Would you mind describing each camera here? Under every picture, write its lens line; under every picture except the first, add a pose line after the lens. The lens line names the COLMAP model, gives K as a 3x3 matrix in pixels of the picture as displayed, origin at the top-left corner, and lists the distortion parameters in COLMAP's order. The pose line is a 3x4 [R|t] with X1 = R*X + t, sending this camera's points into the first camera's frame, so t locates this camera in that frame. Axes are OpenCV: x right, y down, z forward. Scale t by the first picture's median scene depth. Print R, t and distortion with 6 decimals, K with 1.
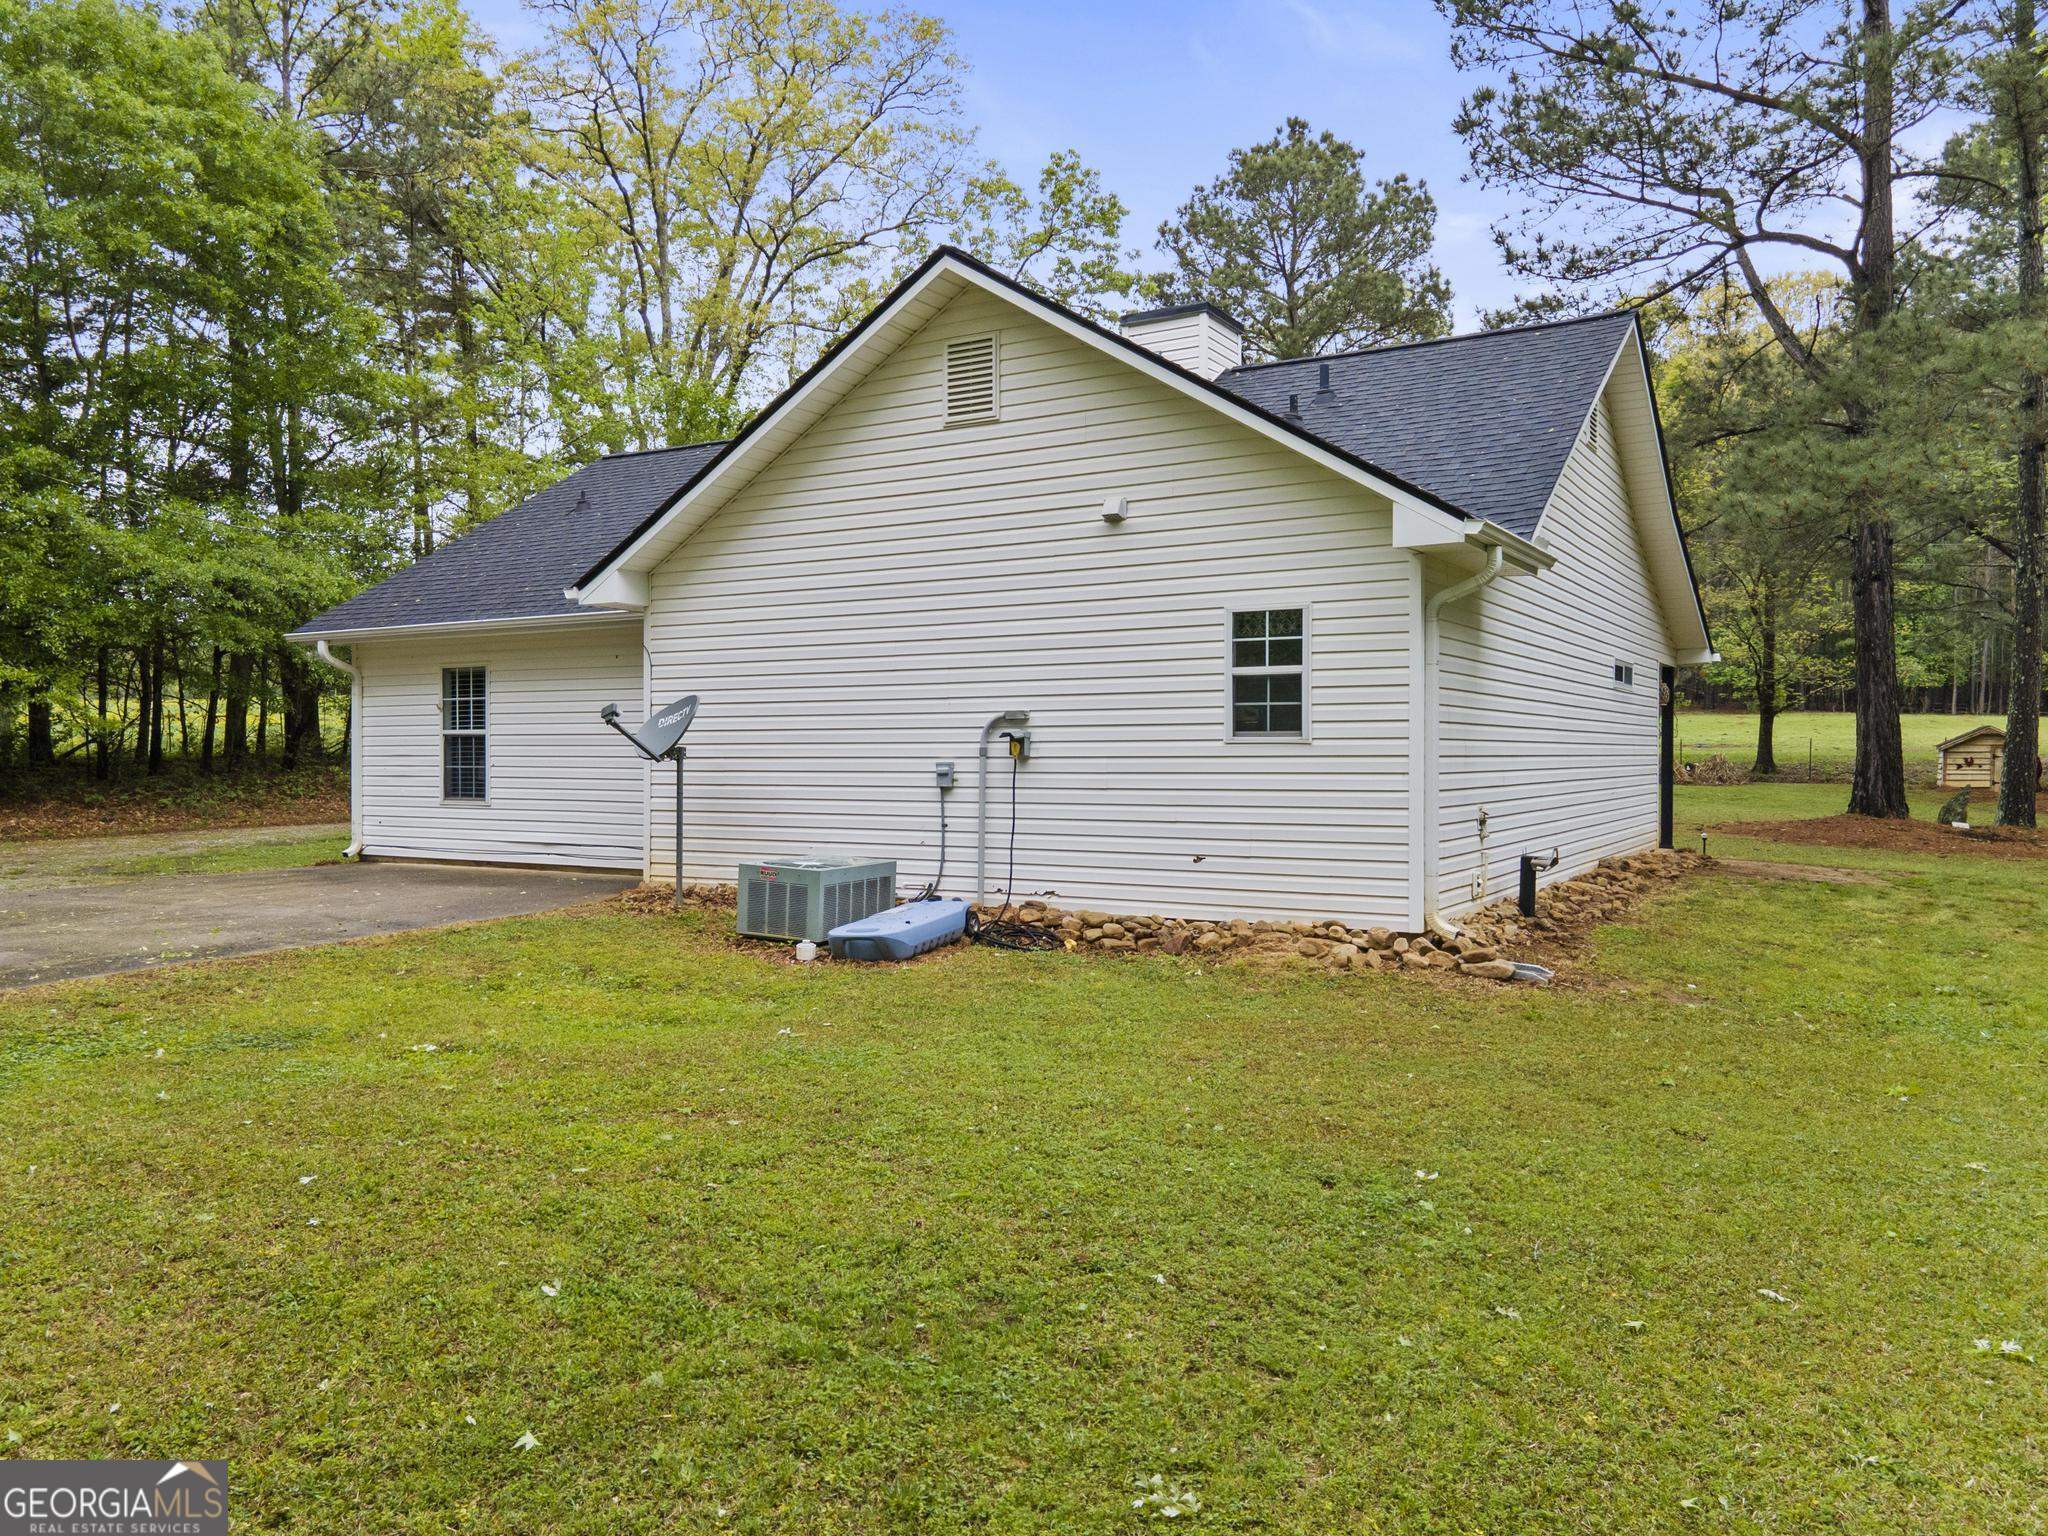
lens RADIAL K [[1445.9, 0, 1020.2], [0, 1445.9, 766.1], [0, 0, 1]] dist [0.040262, 0.007406]
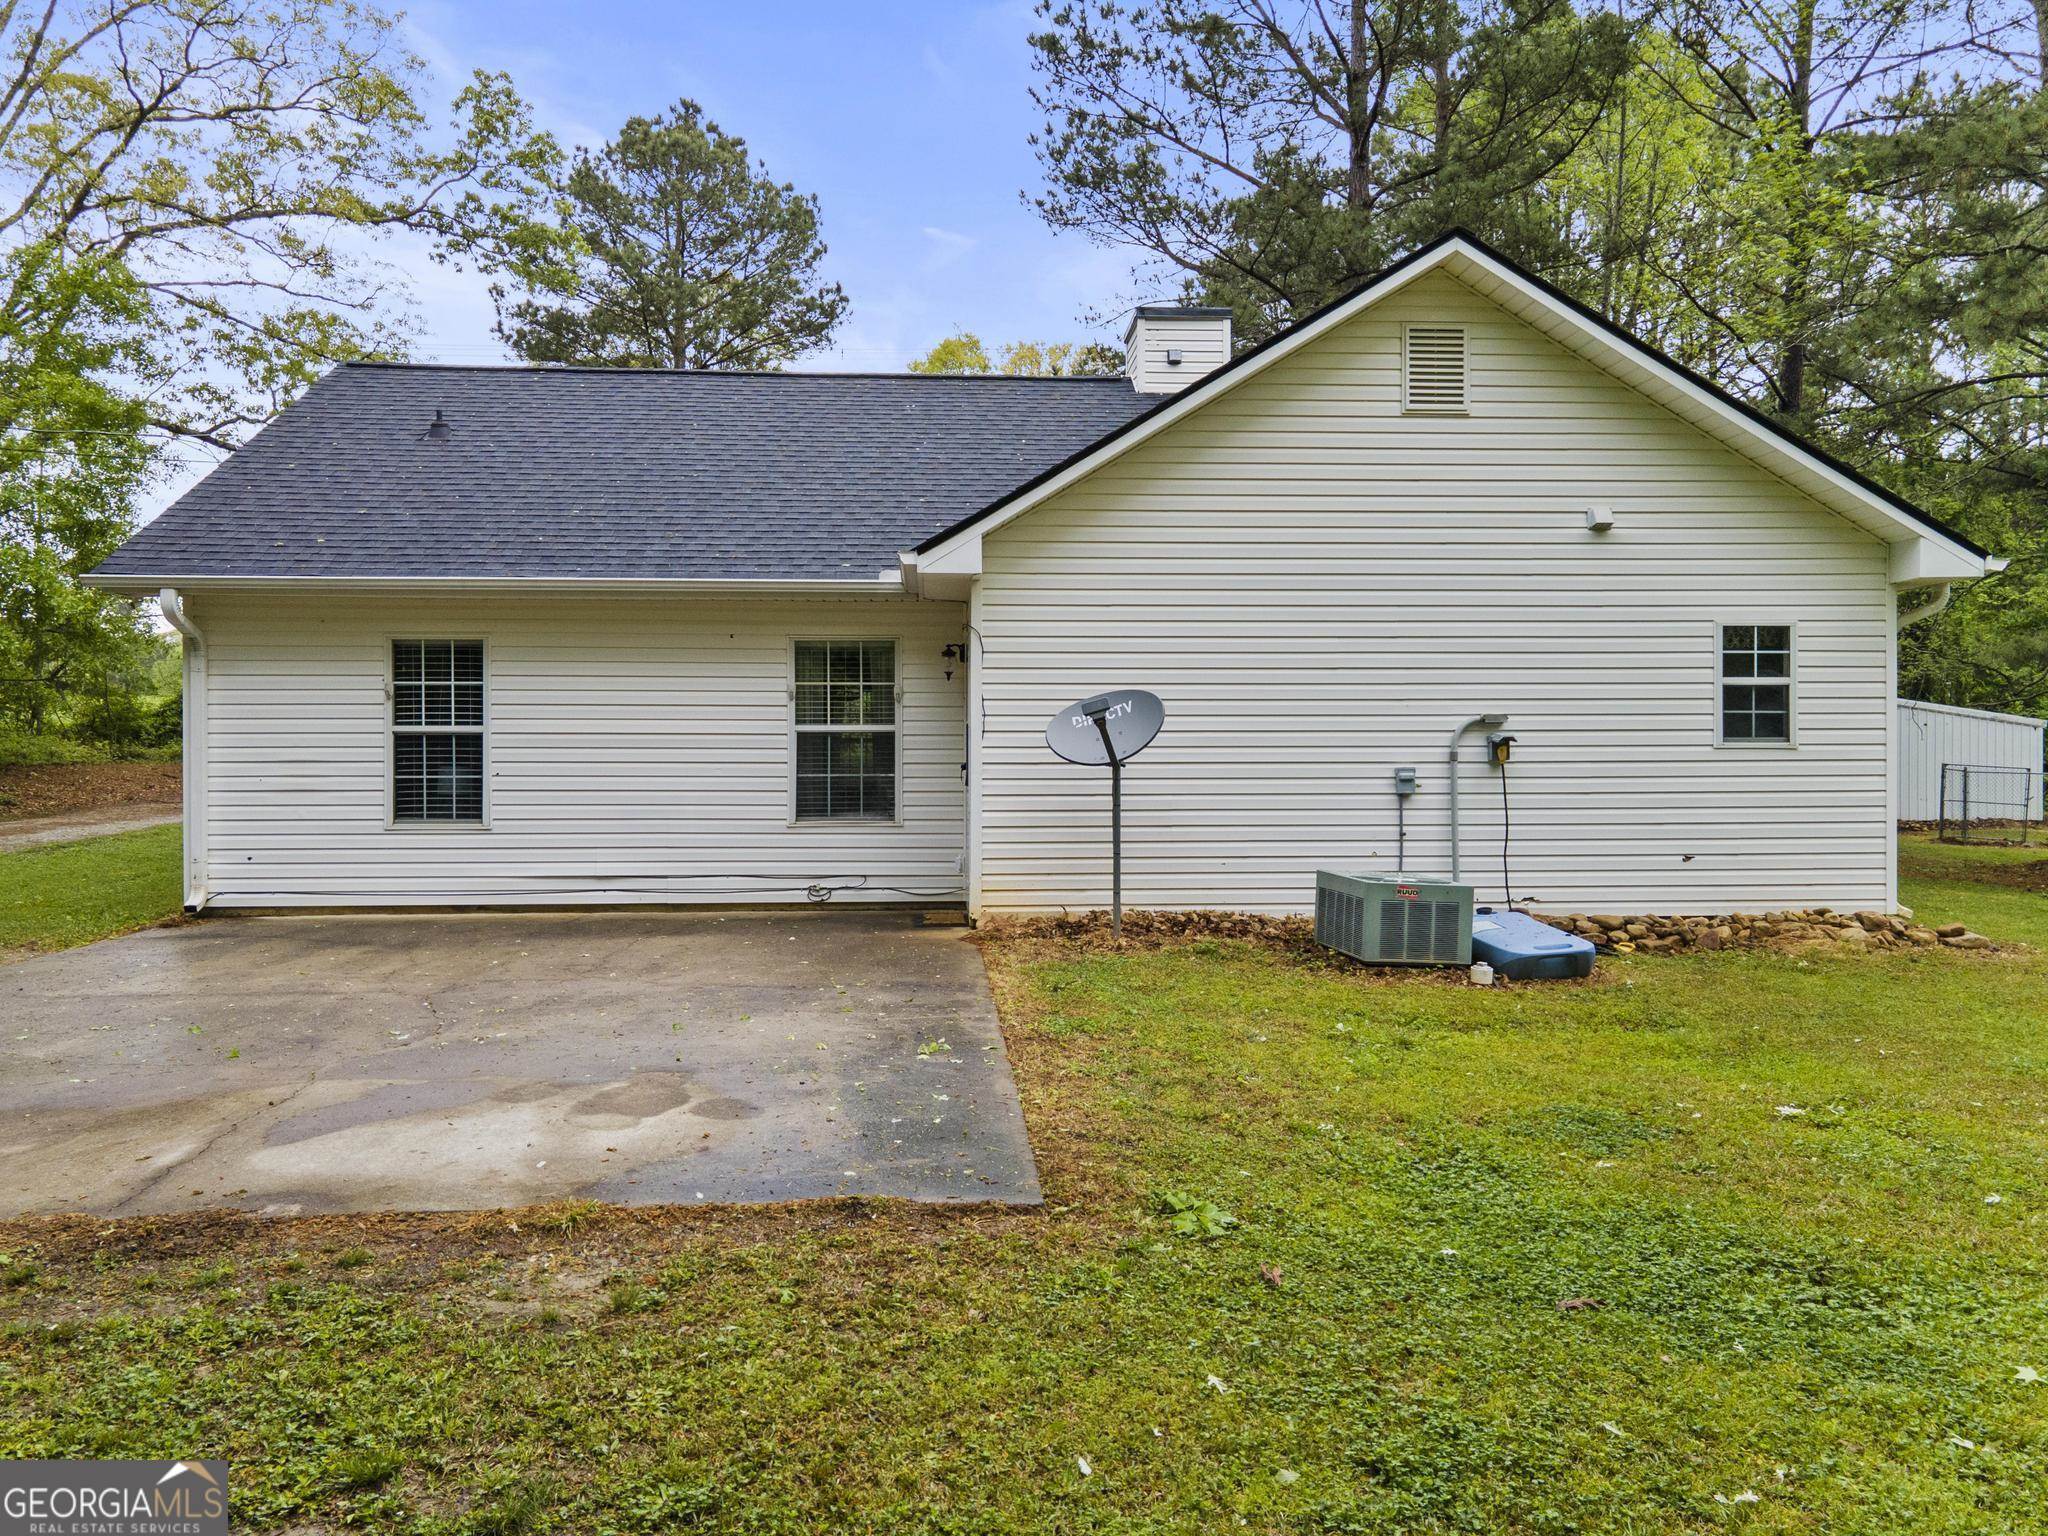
lens RADIAL K [[1445.9, 0, 1021.8], [0, 1445.9, 767.8], [0, 0, 1]] dist [0.040262, 0.007406]
pose [[0.836074, -0.004899, 0.548595, -0.799390], [0.005443, 0.999985, 0.000635, -0.004496], [-0.548590, 0.002455, 0.836088, 0.349379]]
